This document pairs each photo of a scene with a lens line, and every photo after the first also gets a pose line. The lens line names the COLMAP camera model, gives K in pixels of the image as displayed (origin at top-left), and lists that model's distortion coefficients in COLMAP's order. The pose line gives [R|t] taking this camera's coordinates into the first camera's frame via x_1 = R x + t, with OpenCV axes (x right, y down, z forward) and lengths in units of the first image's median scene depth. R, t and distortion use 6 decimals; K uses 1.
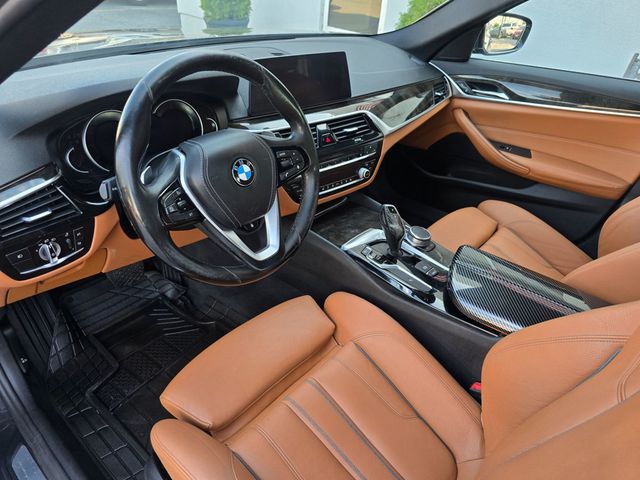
lens RADIAL K [[431.4, 0, 319.7], [0, 431.4, 237.0], [0, 0, 1]] dist [0.007841, -0.014415]
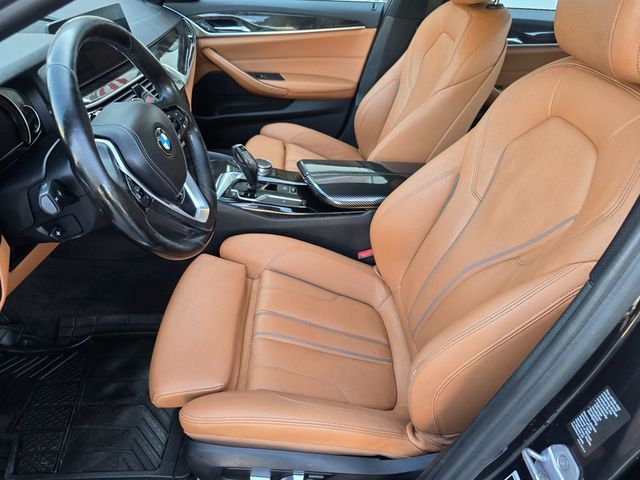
lens RADIAL K [[431.4, 0, 322.3], [0, 431.4, 240.0], [0, 0, 1]] dist [0.007841, -0.014415]
pose [[0.740369, -0.410296, 0.532457, -0.235690], [0.337349, 0.911928, 0.233630, -0.026919], [-0.581420, 0.006651, 0.813577, -0.006275]]
